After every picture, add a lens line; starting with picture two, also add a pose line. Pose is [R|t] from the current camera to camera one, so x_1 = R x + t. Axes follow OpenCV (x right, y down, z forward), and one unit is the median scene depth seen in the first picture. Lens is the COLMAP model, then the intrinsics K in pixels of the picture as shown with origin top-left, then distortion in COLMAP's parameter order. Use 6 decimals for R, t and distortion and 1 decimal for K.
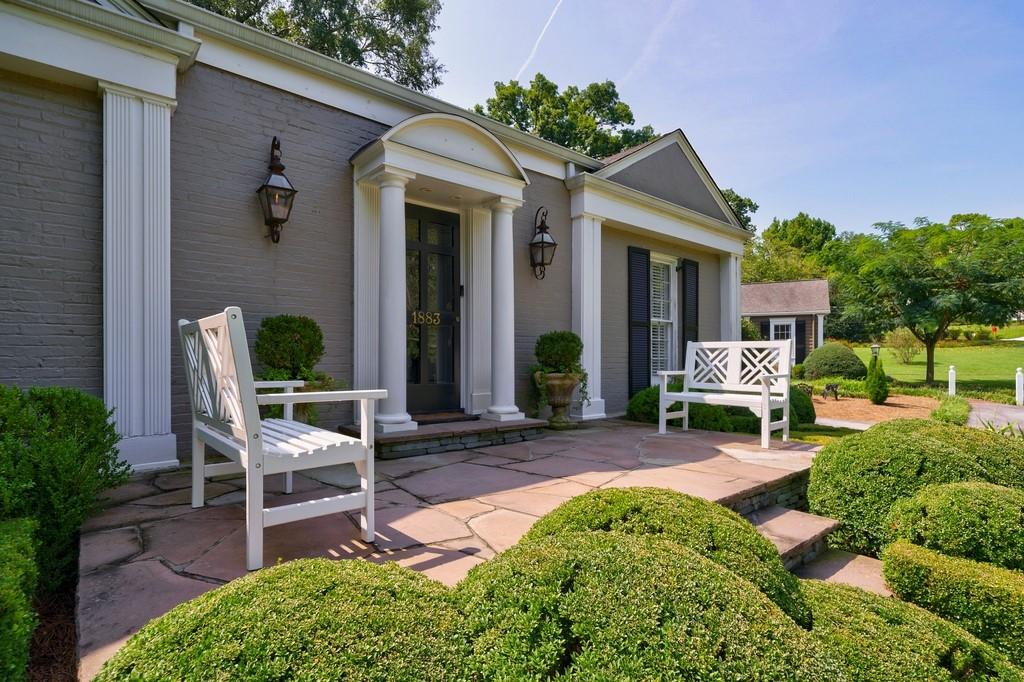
lens RADIAL K [[521.8, 0, 509.4], [0, 521.8, 350.2], [0, 0, 1]] dist [0.000073, 0.000434]
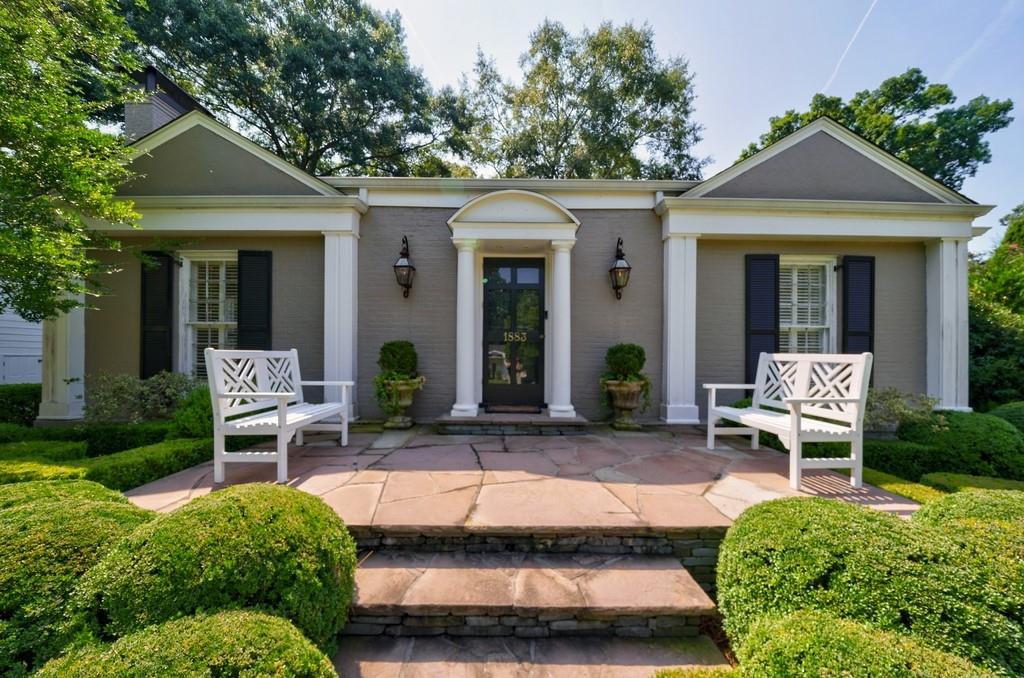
lens RADIAL K [[359.6, 0, 511.2], [0, 359.6, 349.1], [0, 0, 1]] dist [-0.004314, -0.000283]
pose [[0.764811, -0.005432, -0.644232, 0.409170], [0.004289, 0.999985, -0.003341, -0.023003], [0.644240, -0.000208, 0.764823, 0.230350]]
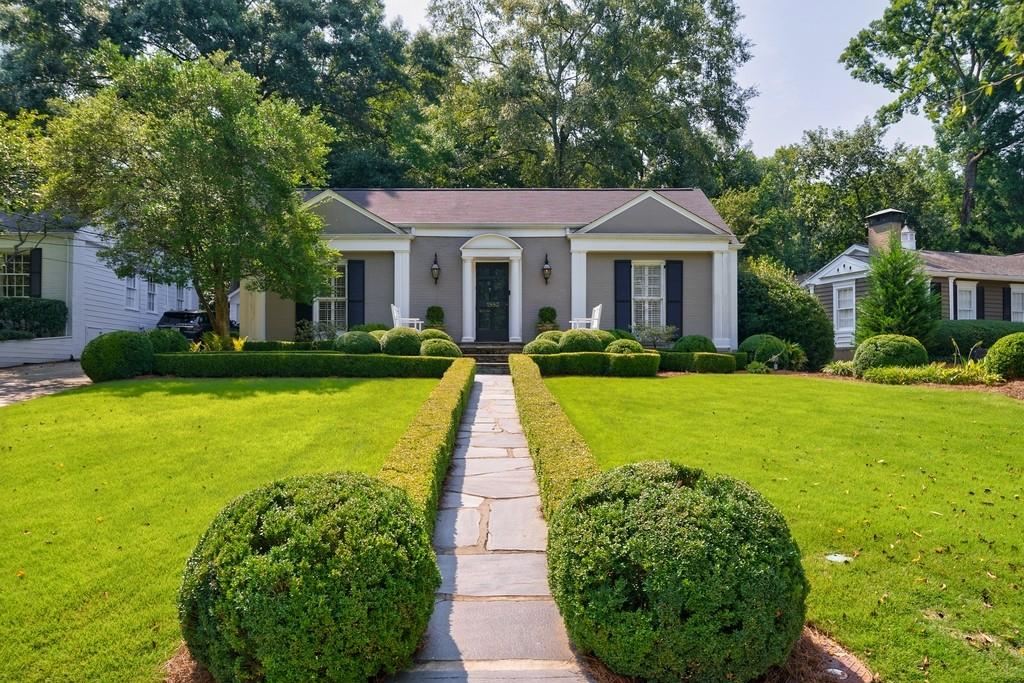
lens RADIAL K [[702.2, 0, 513.2], [0, 702.2, 345.1], [0, 0, 1]] dist [0.011204, 0.001671]
pose [[0.767807, -0.020824, -0.640343, 1.963461], [0.011468, 0.999758, -0.018761, 0.189619], [0.640579, 0.007061, 0.767860, -1.486148]]
